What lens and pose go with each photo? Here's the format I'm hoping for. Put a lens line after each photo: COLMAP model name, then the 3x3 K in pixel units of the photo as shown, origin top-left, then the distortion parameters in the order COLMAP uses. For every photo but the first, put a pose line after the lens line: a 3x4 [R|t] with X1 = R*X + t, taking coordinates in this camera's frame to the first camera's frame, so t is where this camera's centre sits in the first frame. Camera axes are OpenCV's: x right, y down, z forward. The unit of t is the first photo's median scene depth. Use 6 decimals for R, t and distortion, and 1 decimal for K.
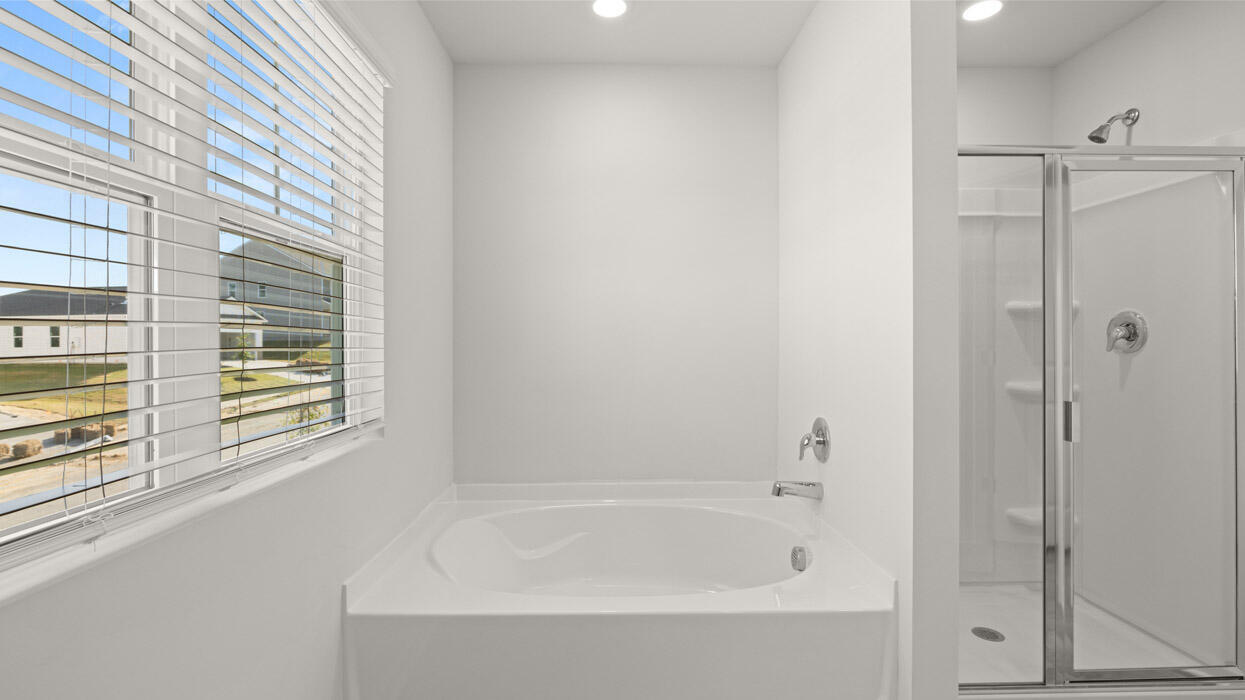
lens RADIAL K [[564.3, 0, 616.3], [0, 564.3, 338.8], [0, 0, 1]] dist [-0.002614, -0.001084]
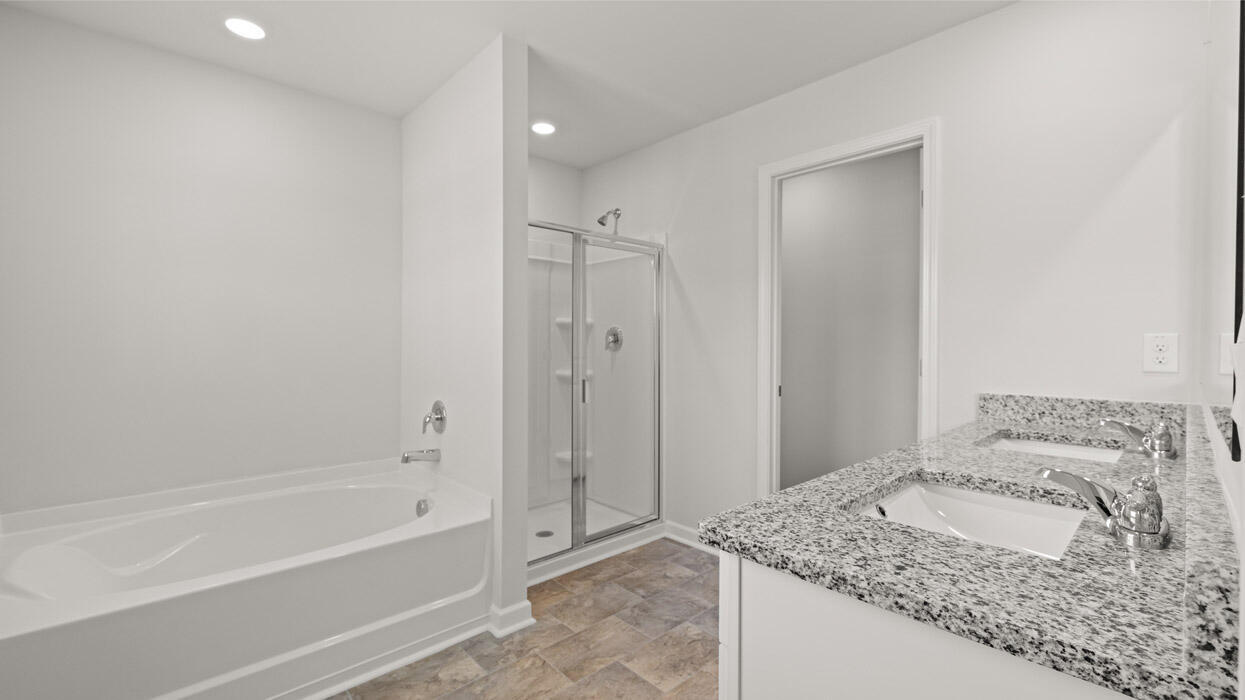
lens RADIAL K [[517.1, 0, 619.7], [0, 517.1, 343.1], [0, 0, 1]] dist [-0.015085, -0.000555]
pose [[0.752231, 0.003215, 0.658892, -0.115451], [-0.006518, 0.999975, 0.002562, -0.002633], [-0.658868, -0.006222, 0.752233, -0.193526]]
